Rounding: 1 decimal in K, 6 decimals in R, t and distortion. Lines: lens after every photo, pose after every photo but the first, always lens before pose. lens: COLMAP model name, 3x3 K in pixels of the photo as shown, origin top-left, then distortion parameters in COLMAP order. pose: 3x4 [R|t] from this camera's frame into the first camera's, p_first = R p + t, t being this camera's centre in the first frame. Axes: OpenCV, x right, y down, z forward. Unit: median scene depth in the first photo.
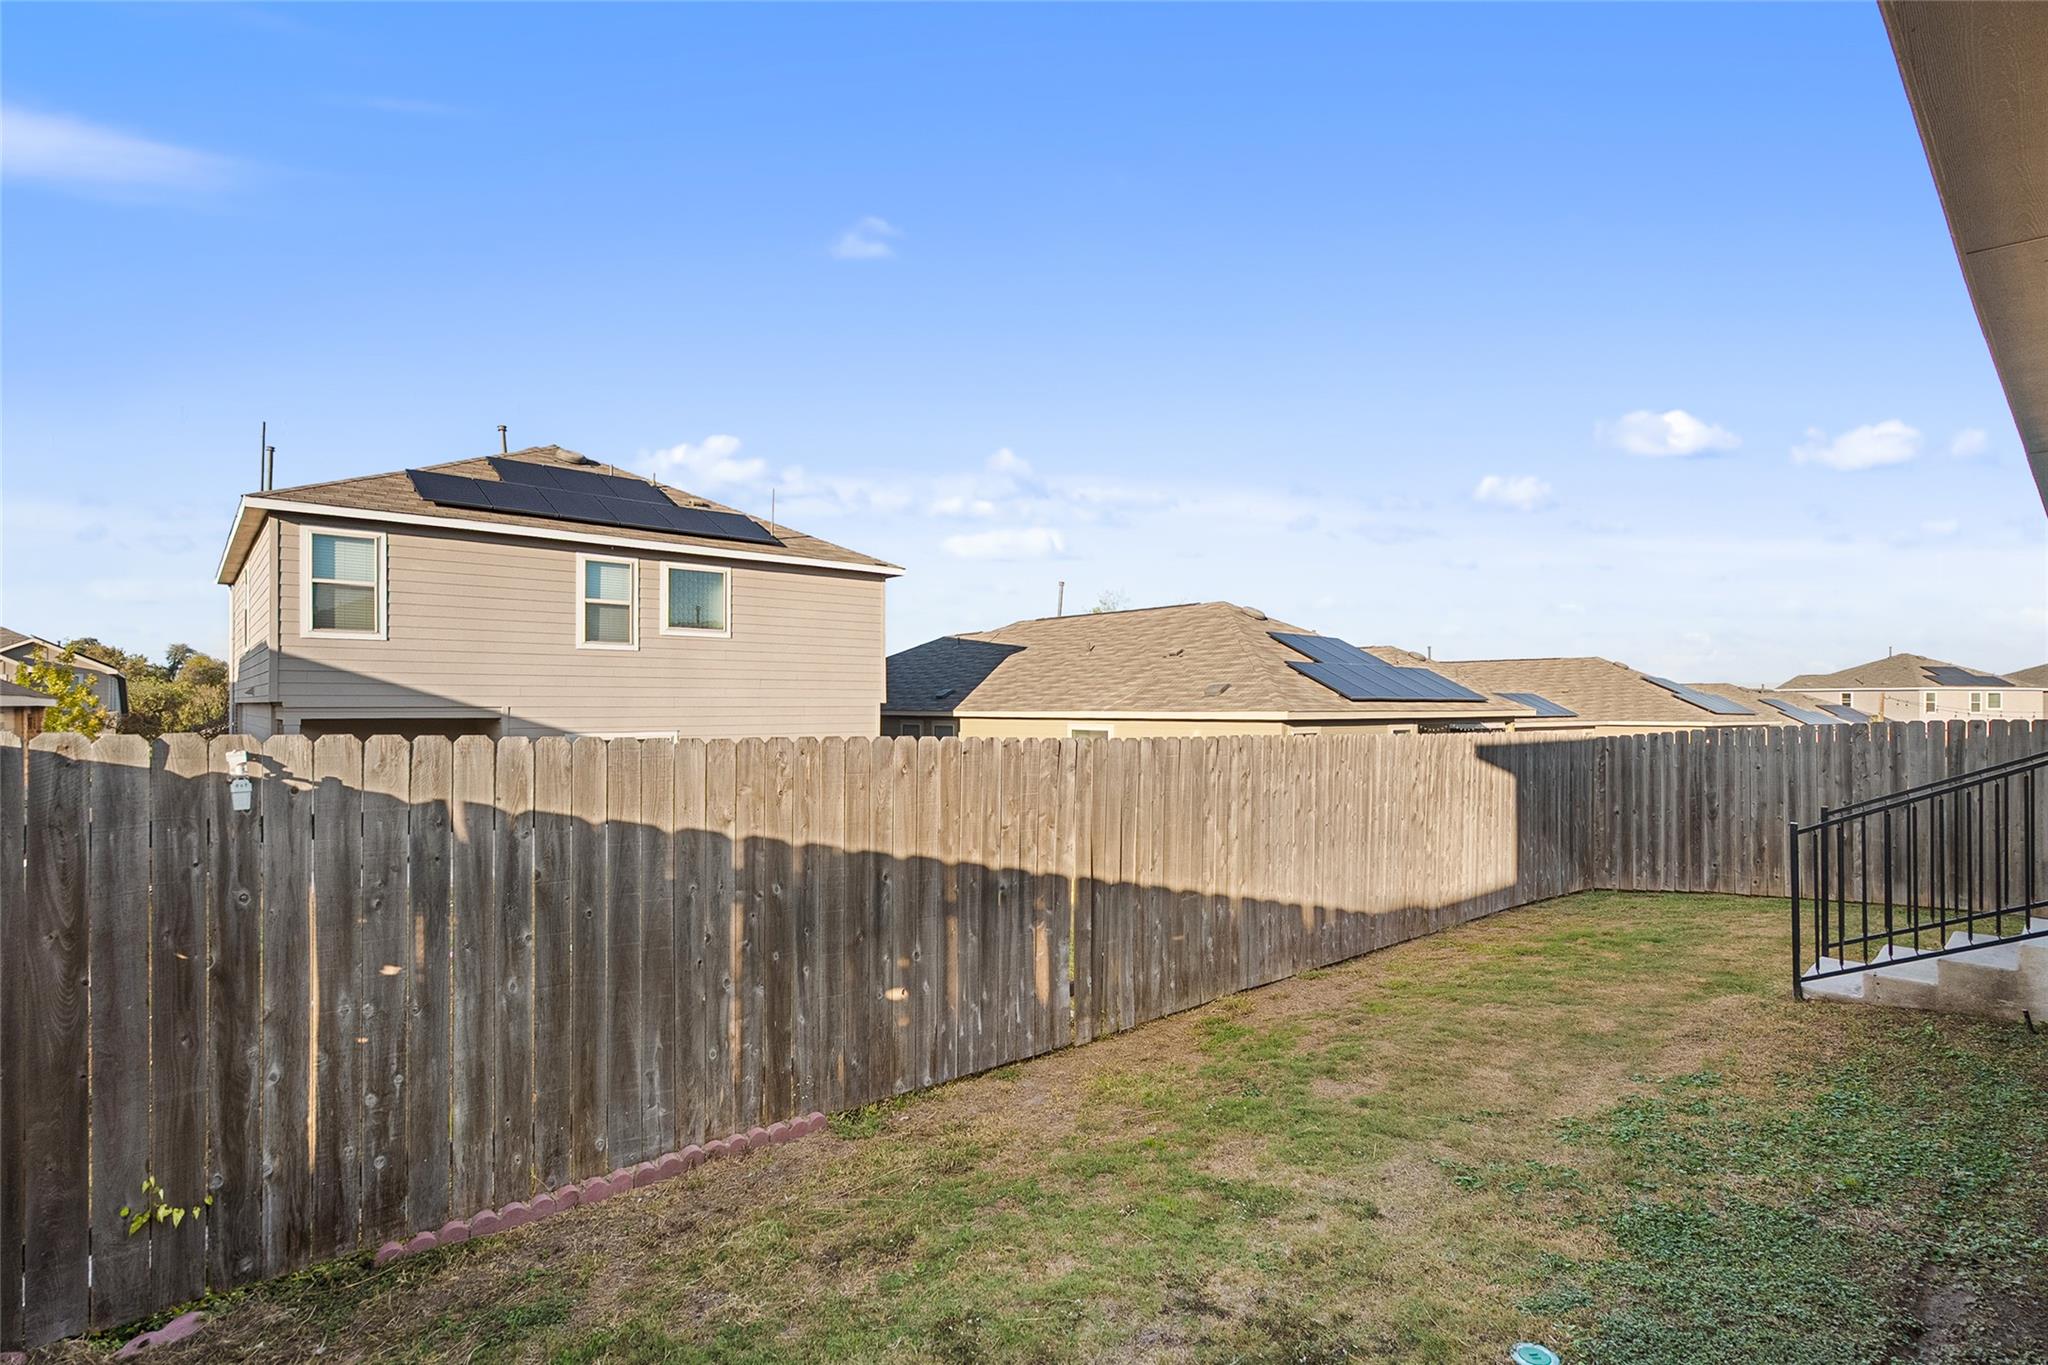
lens RADIAL K [[954.4, 0, 1020.1], [0, 954.4, 699.5], [0, 0, 1]] dist [0.002077, -0.000119]
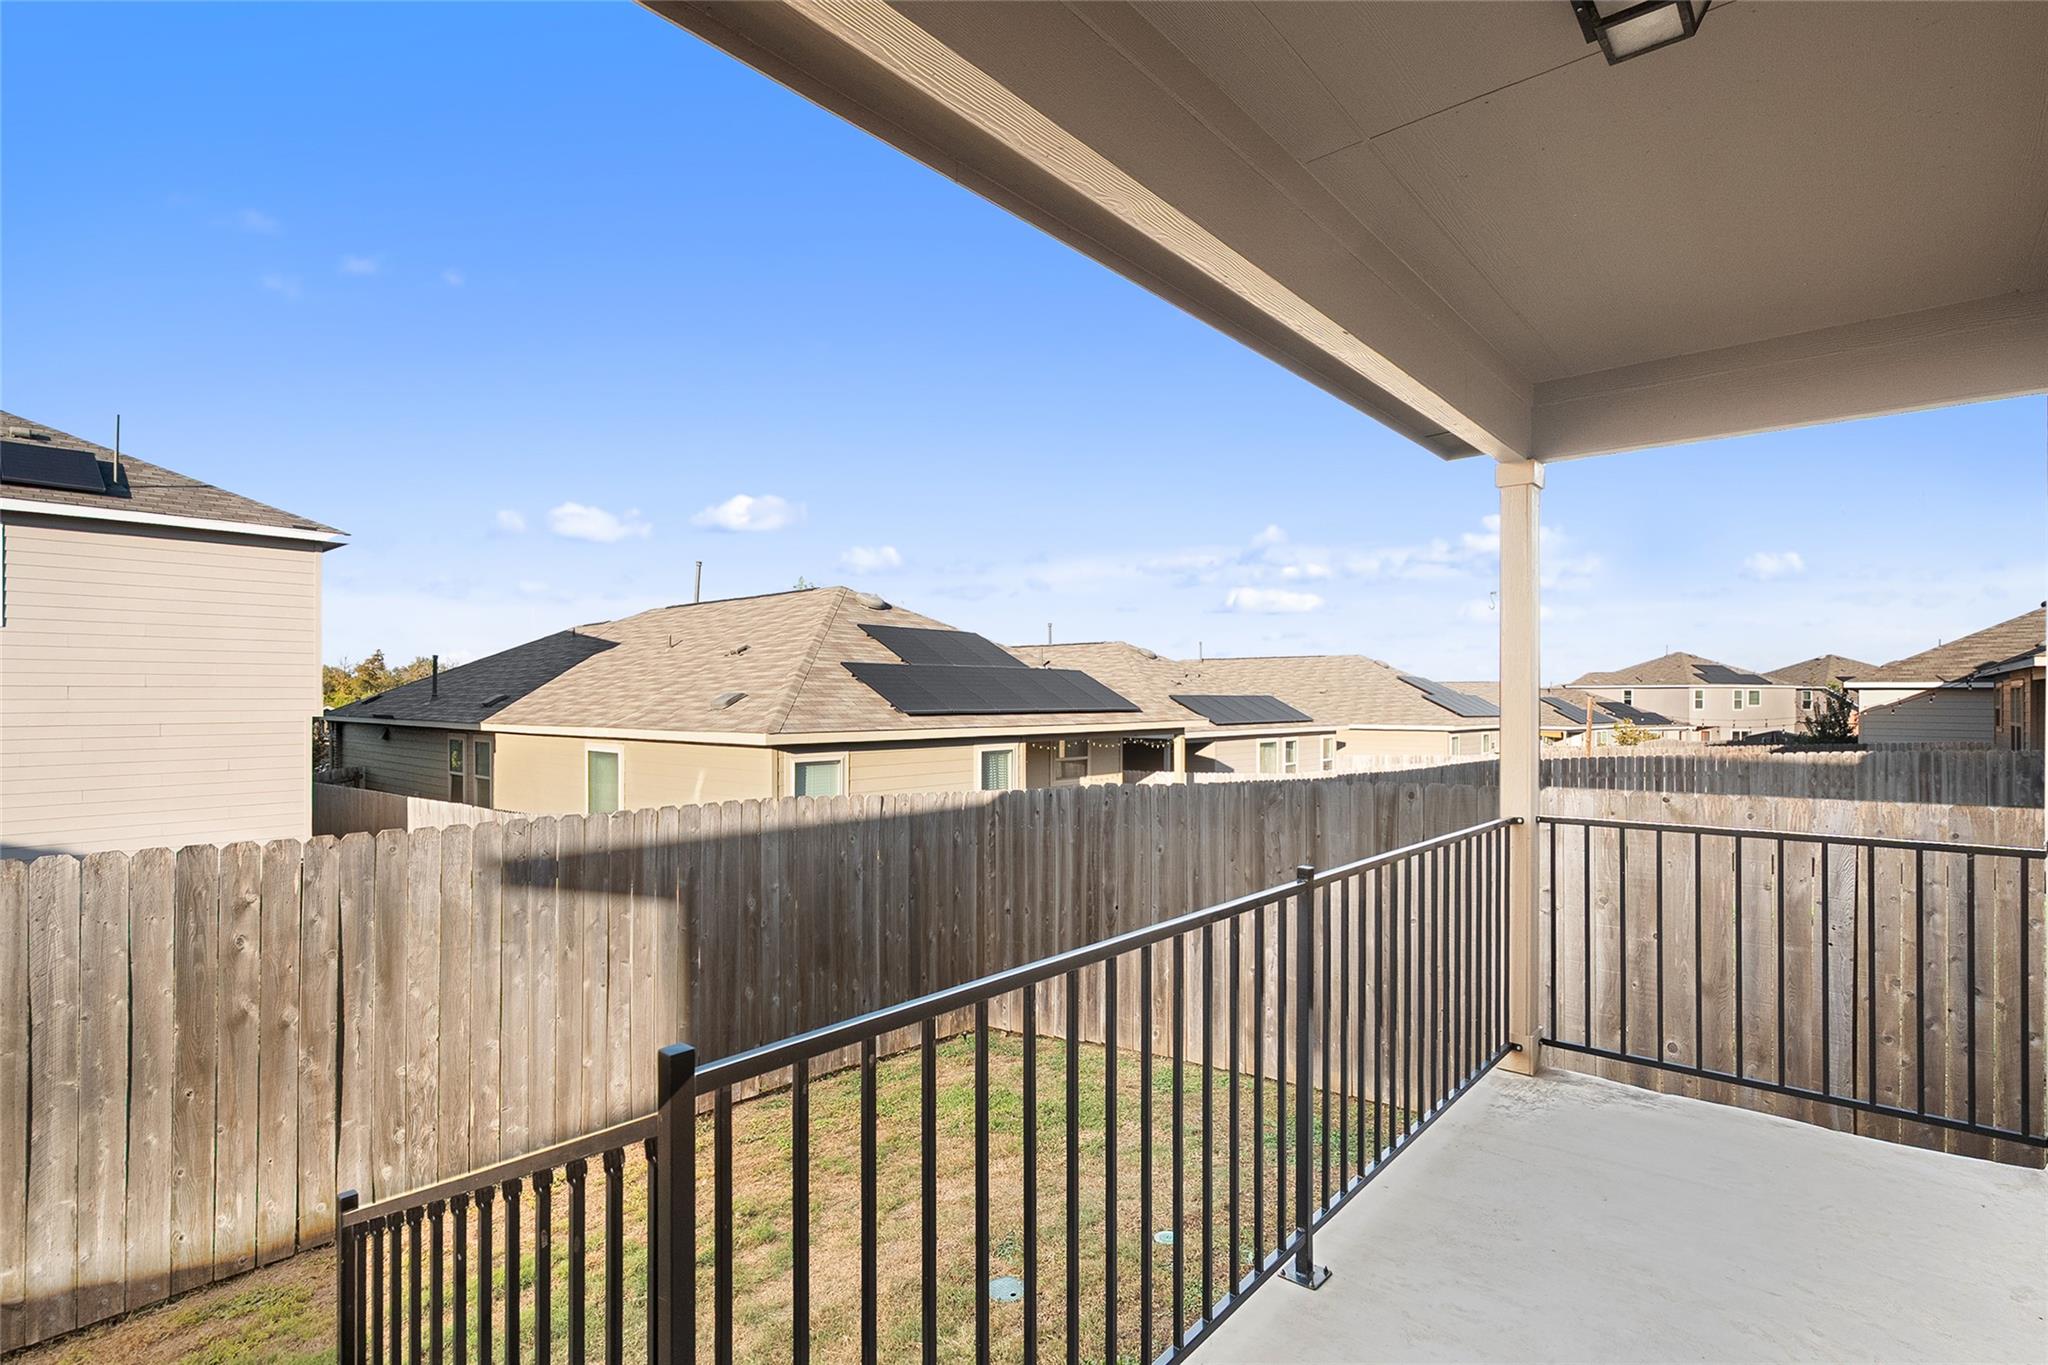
lens RADIAL K [[976.5, 0, 1024.0], [0, 976.5, 682.5], [0, 0, 1]] dist [-0.001968, -0.000198]
pose [[0.991052, 0.001371, 0.133468, 0.292368], [-0.000052, 0.999951, -0.009891, -0.015138], [-0.133475, 0.009796, 0.991004, 0.185769]]
